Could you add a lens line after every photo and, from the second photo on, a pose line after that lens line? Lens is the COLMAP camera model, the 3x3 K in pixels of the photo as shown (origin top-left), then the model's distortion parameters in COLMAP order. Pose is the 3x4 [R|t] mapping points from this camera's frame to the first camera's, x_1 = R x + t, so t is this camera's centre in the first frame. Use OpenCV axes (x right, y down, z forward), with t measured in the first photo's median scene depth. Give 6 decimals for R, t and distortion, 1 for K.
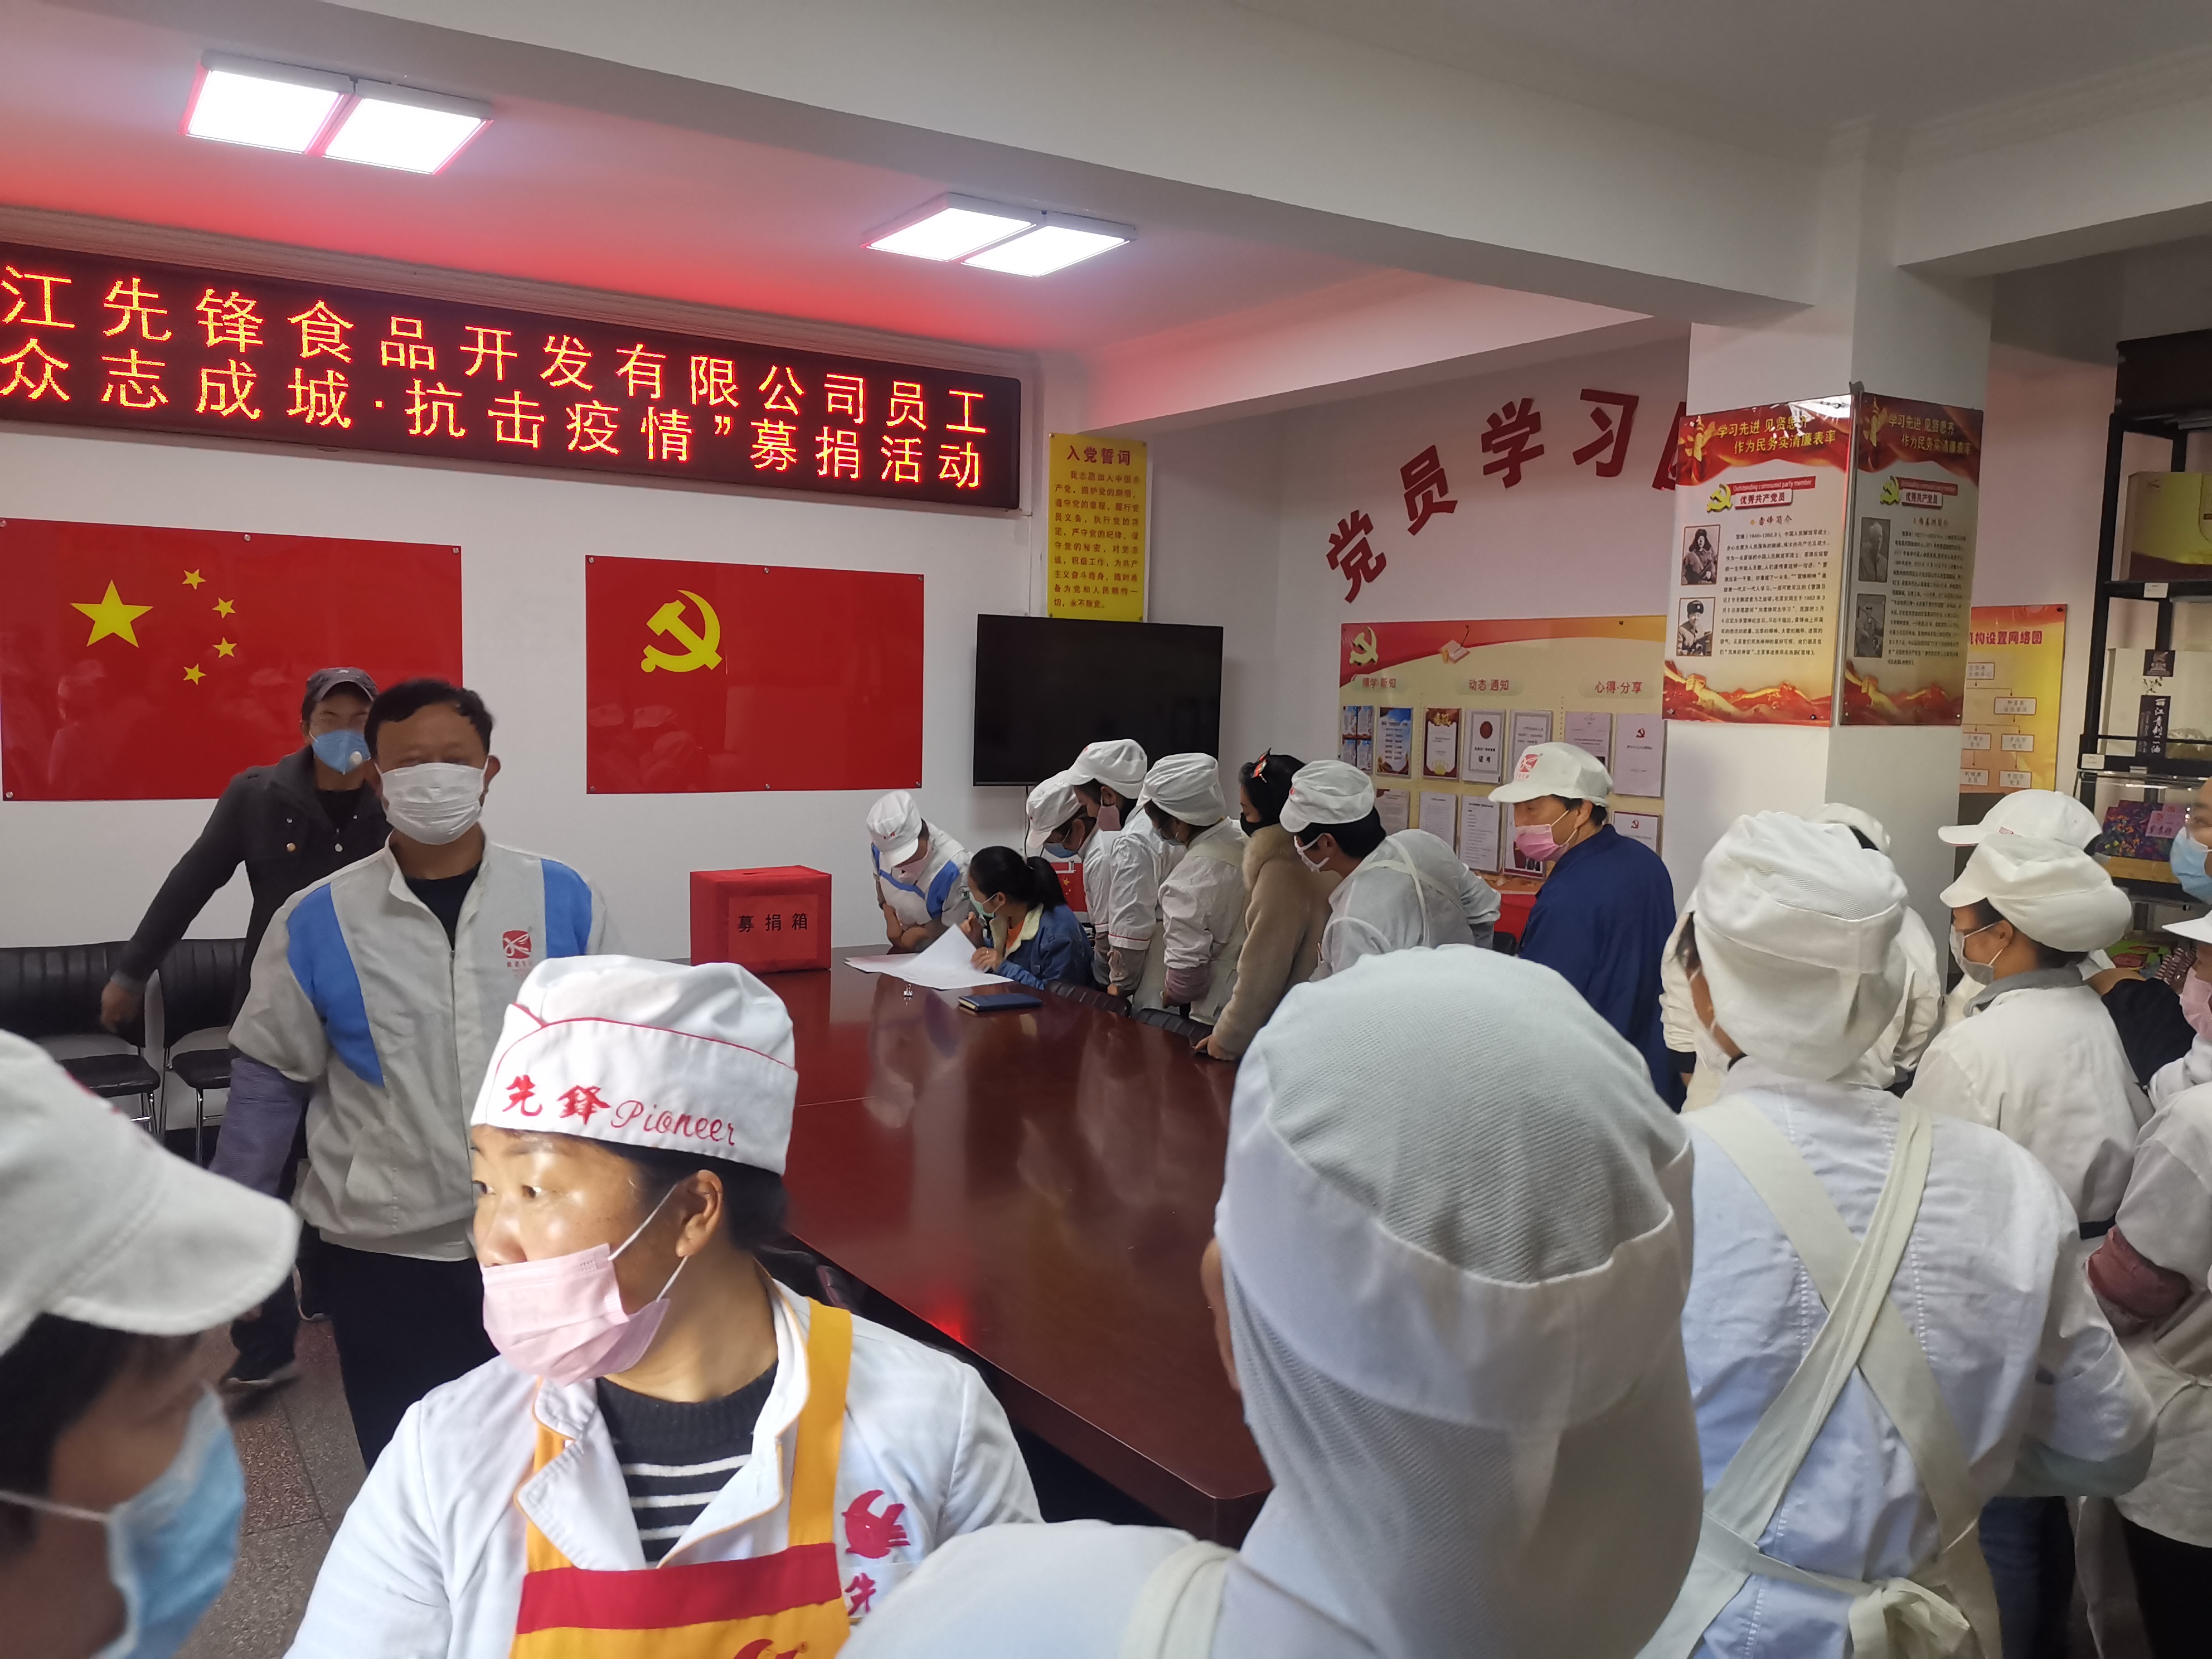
lens RADIAL K [[1713.3, 0, 1106.0], [0, 1713.3, 829.5], [0, 0, 1]] dist [0.089726, -0.123121]
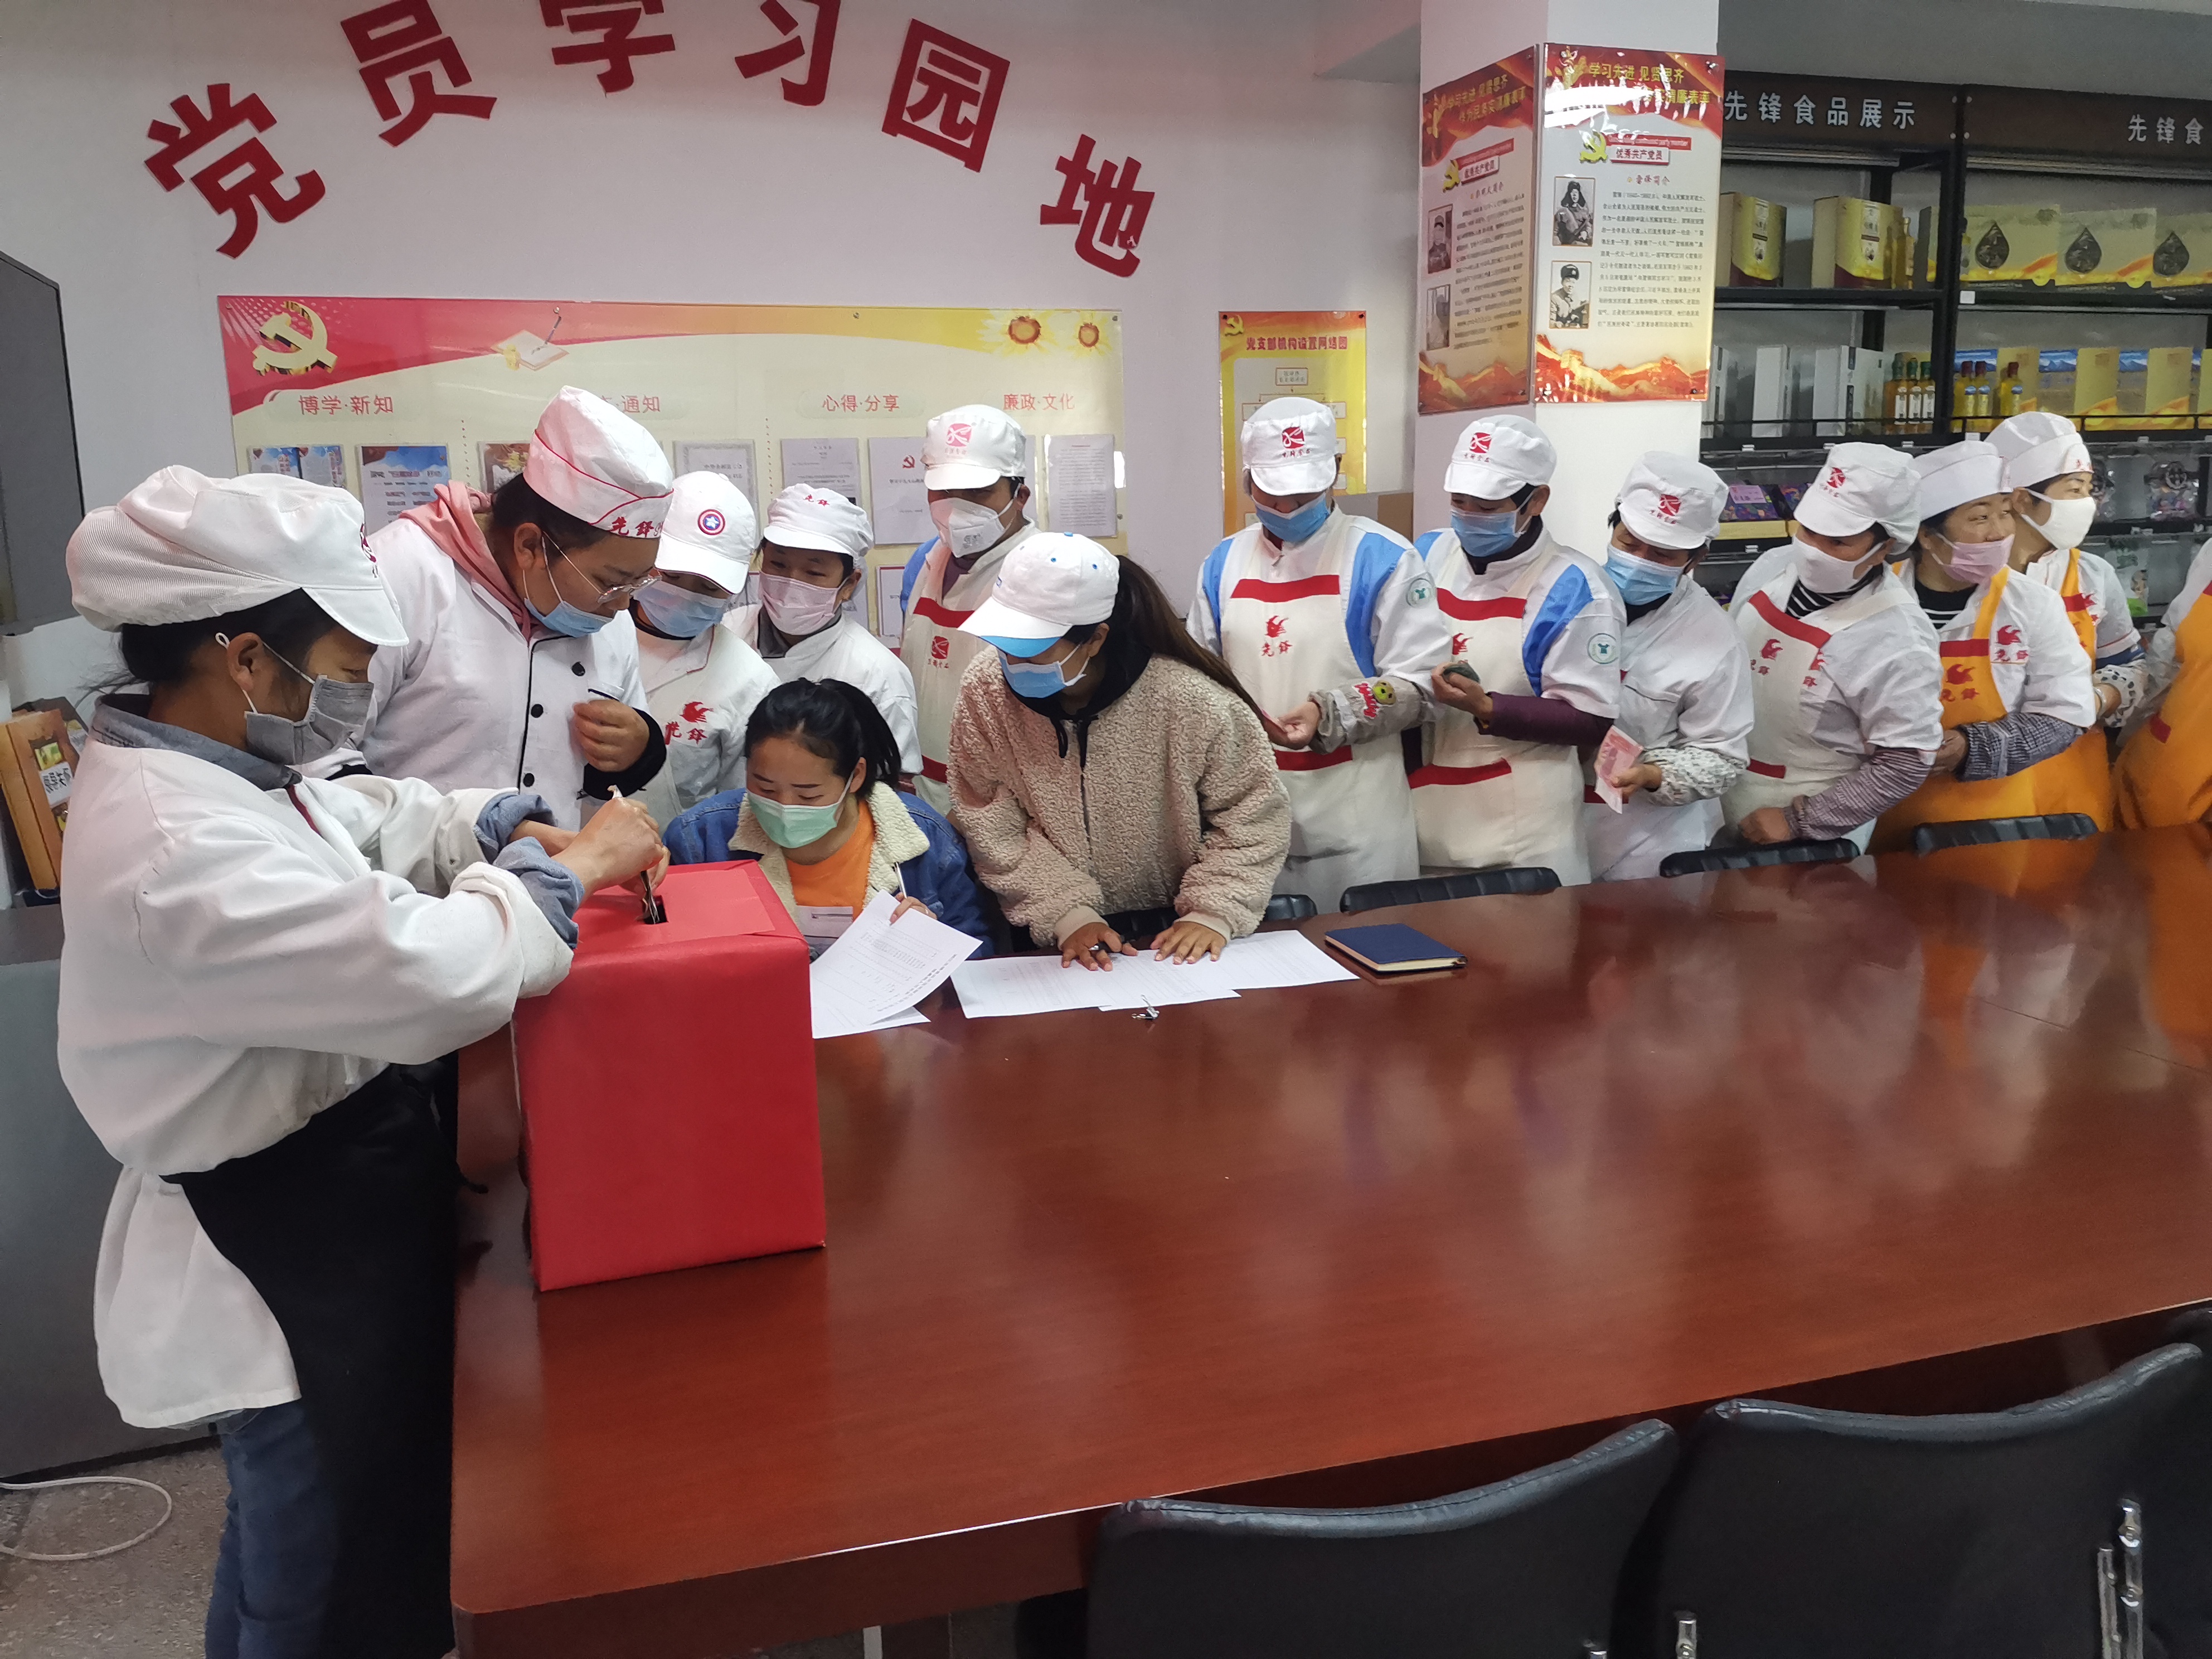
lens RADIAL K [[1713.3, 0, 1106.0], [0, 1713.3, 829.5], [0, 0, 1]] dist [0.089726, -0.123121]
pose [[0.212373, -0.216337, 0.952941, -0.551270], [0.116940, 0.973804, 0.195012, -0.043685], [-0.970166, 0.070022, 0.232108, 0.910226]]
